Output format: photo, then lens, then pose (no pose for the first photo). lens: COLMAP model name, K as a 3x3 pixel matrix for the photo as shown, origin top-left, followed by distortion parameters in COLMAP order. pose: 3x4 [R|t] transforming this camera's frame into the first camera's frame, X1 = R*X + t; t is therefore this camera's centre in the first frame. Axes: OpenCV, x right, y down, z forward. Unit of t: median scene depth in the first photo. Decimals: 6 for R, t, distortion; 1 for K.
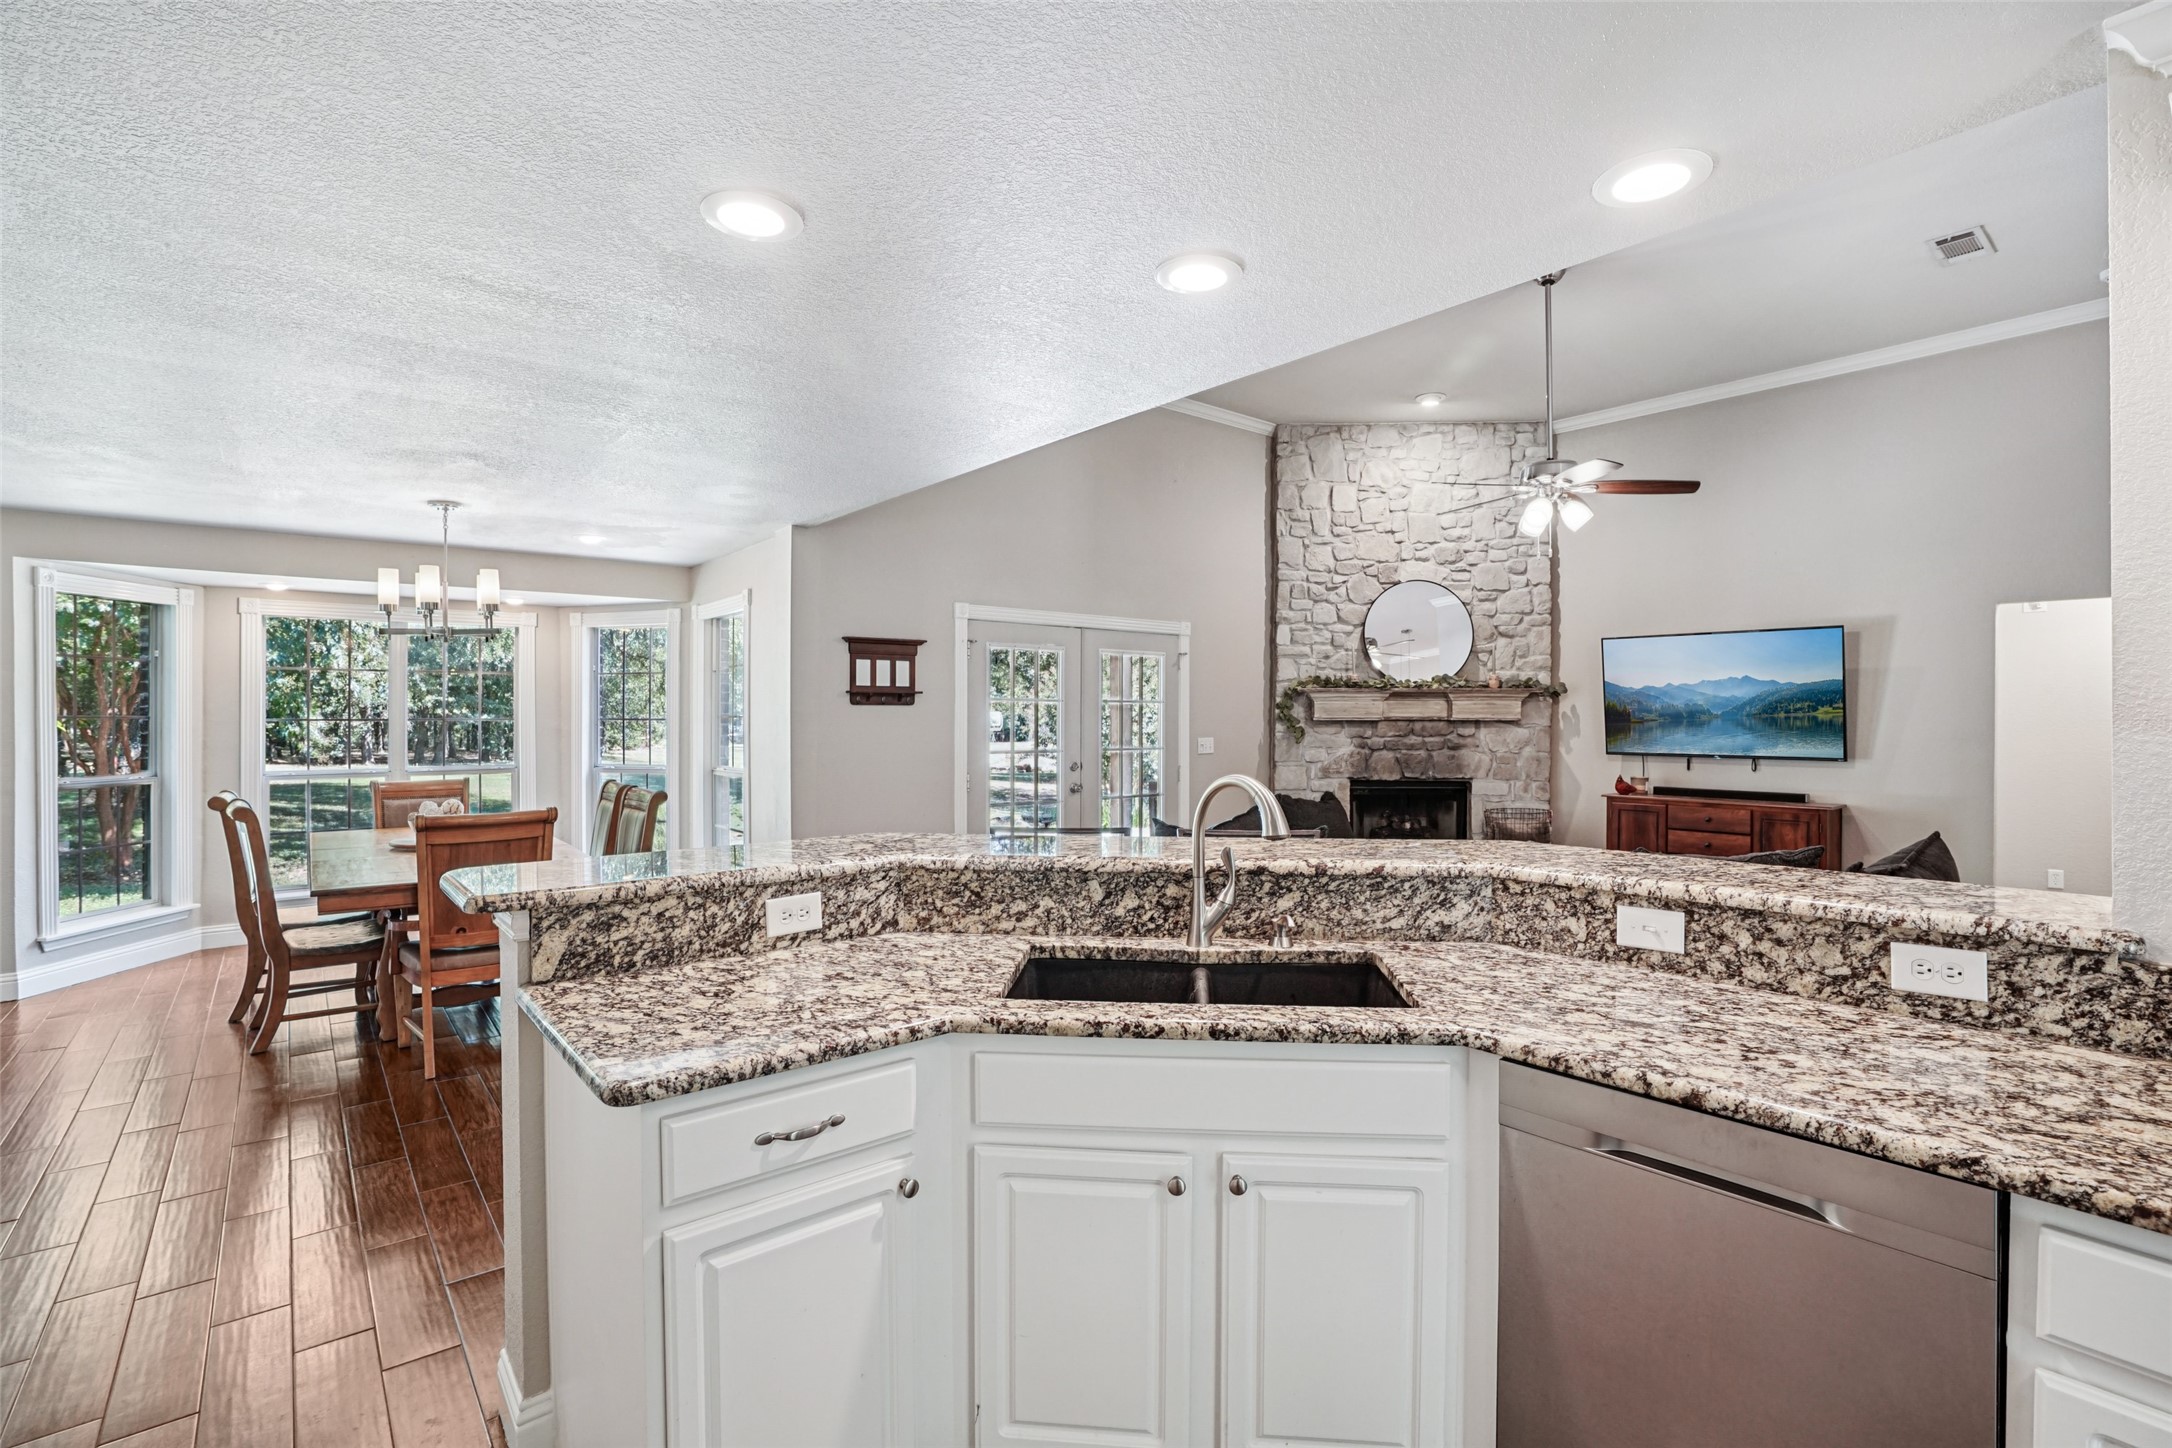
lens RADIAL K [[1040.2, 0, 1078.3], [0, 1040.2, 717.5], [0, 0, 1]] dist [-0.019468, 0.004593]
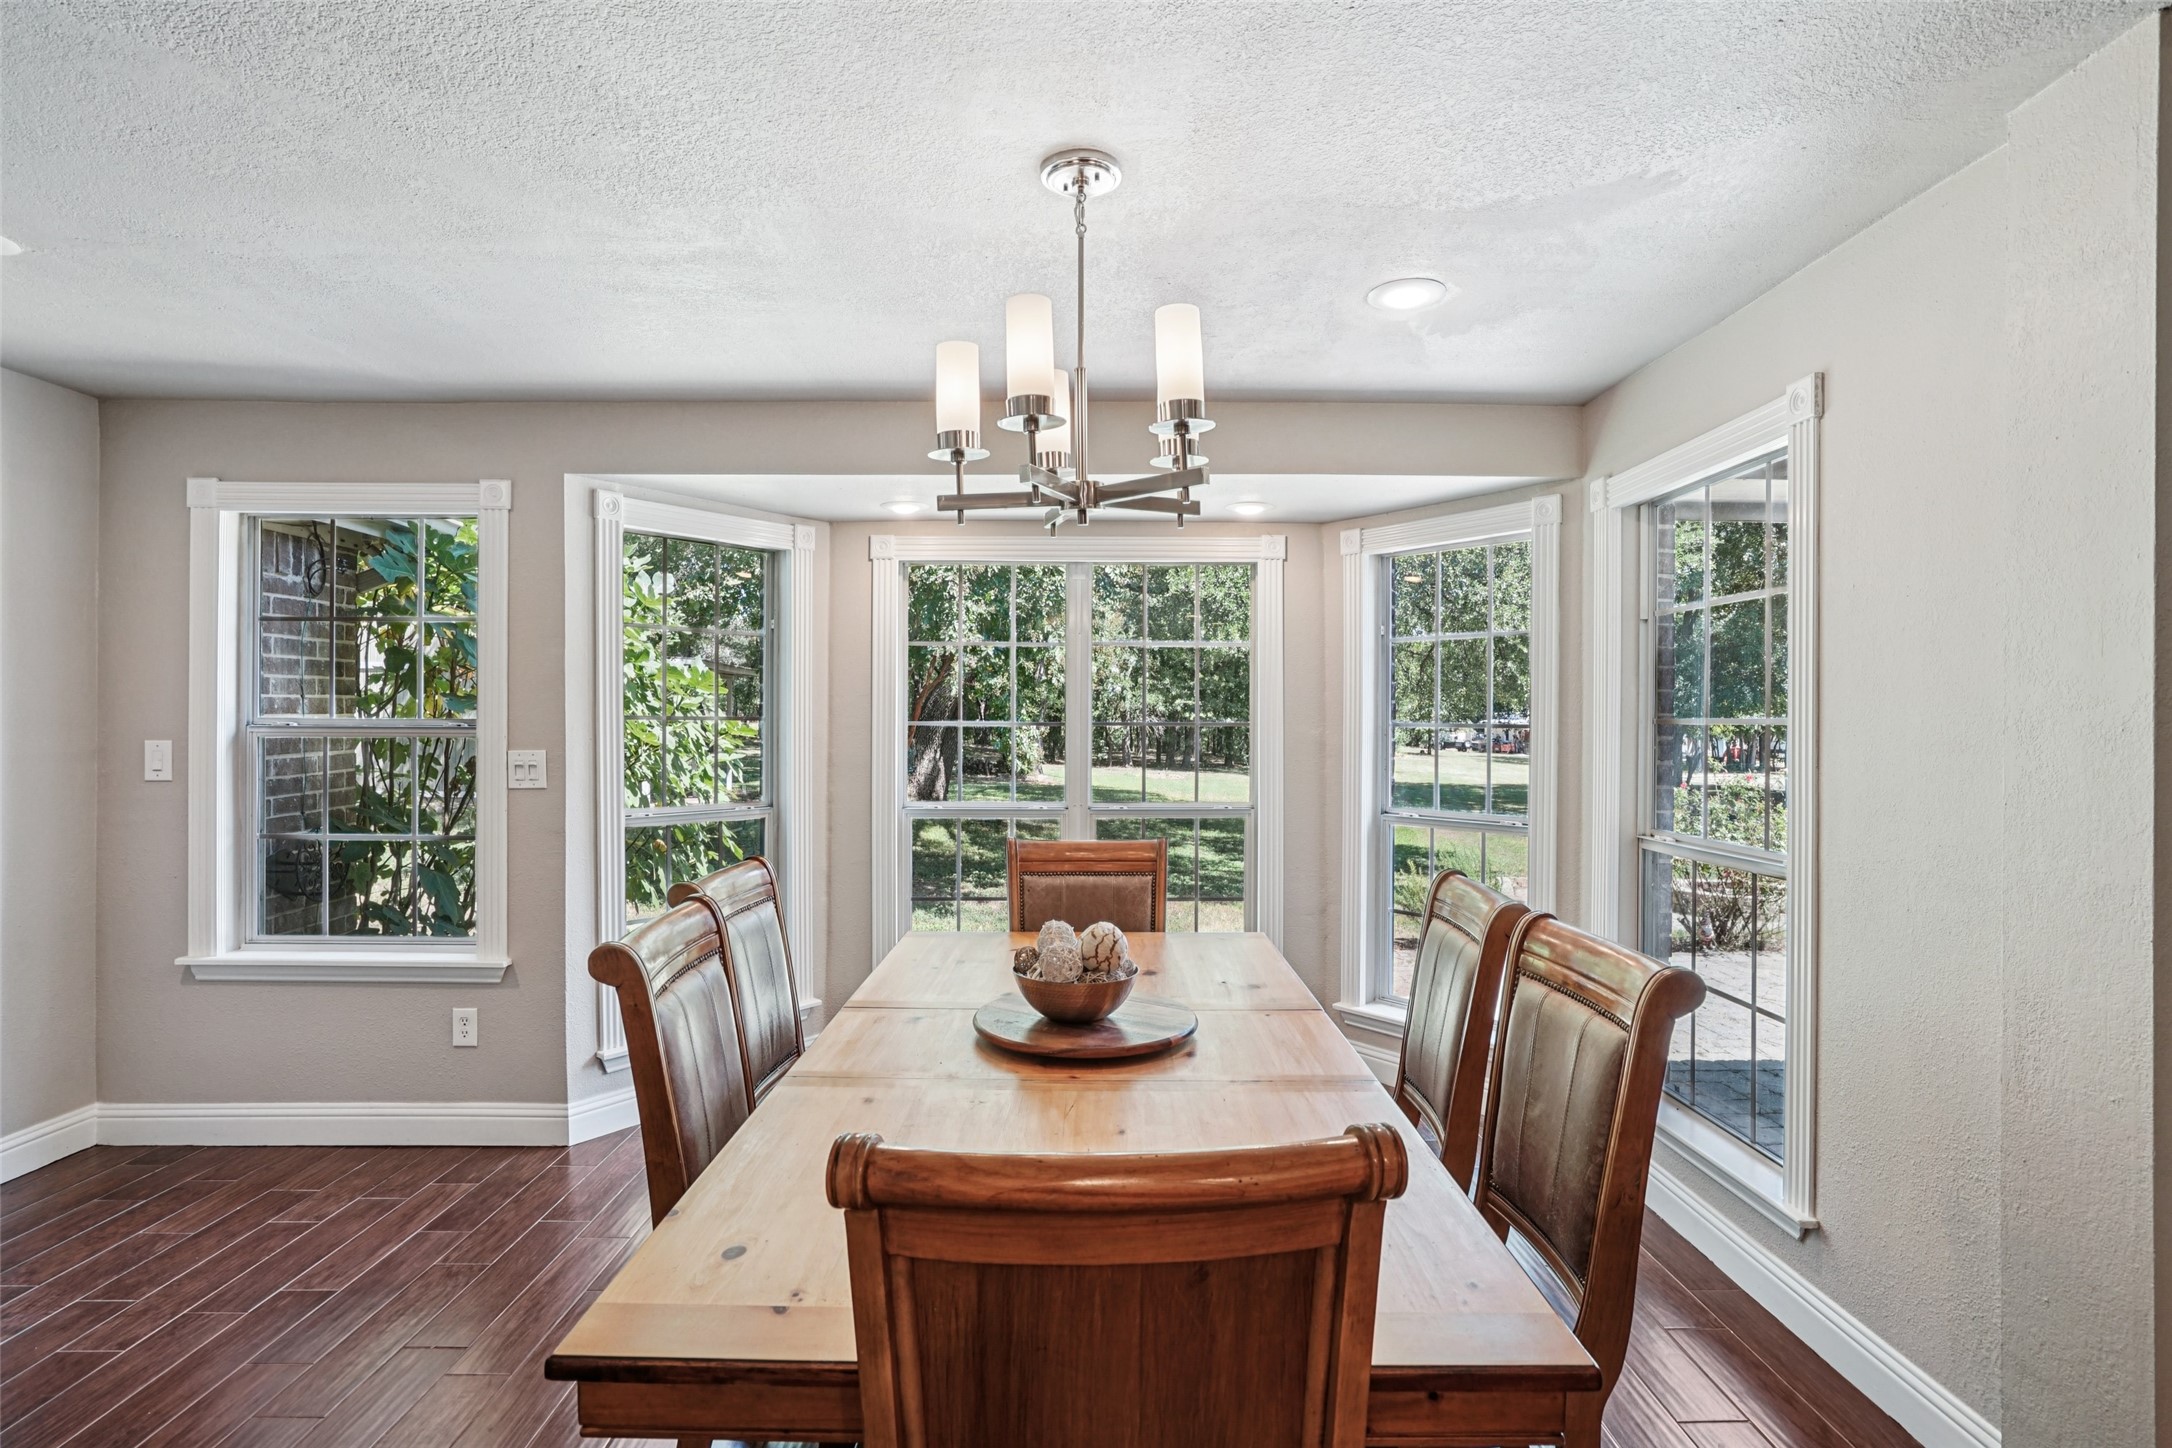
lens RADIAL K [[1099.8, 0, 1080.0], [0, 1099.8, 717.3], [0, 0, 1]] dist [-0.000868, -0.000150]
pose [[0.791746, 0.001219, -0.610849, -0.252694], [-0.003966, 0.999987, -0.003144, 0.000273], [0.610837, 0.004912, 0.791741, 0.470571]]
